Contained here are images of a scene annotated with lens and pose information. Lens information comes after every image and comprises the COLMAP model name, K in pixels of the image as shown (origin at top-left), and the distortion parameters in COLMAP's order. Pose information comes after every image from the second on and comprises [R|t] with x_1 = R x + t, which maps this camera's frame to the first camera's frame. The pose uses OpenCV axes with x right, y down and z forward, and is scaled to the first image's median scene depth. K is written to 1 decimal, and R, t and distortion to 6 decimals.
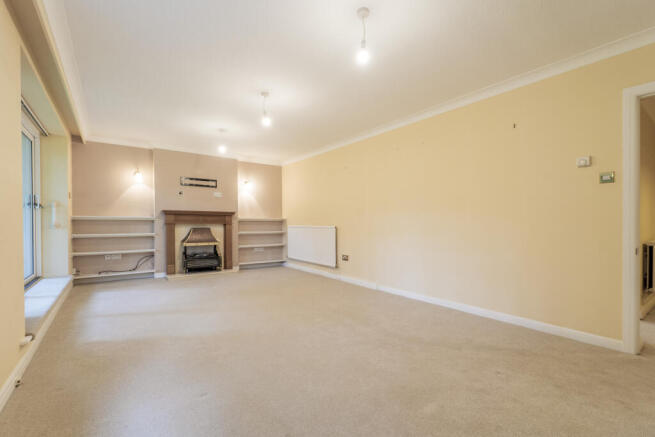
lens RADIAL K [[272.4, 0, 326.3], [0, 272.4, 217.6], [0, 0, 1]] dist [0.000277, -0.000033]
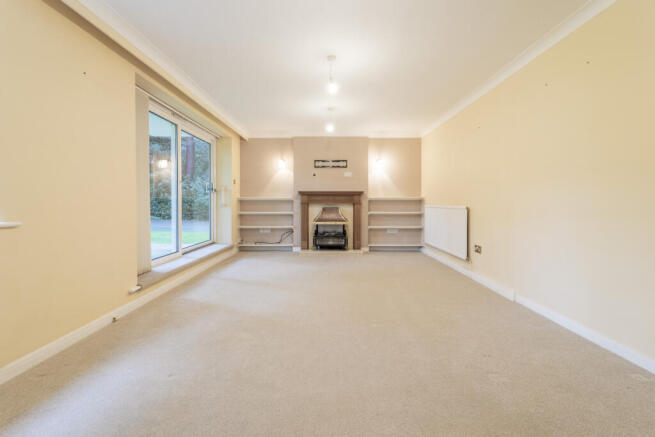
lens RADIAL K [[280.9, 0, 328.2], [0, 280.9, 201.3], [0, 0, 1]] dist [-0.000287, 0.000007]
pose [[0.821486, -0.005278, -0.570204, 0.149596], [0.014006, 0.999842, 0.010924, 0.002615], [0.570057, -0.016960, 0.821430, 0.120565]]
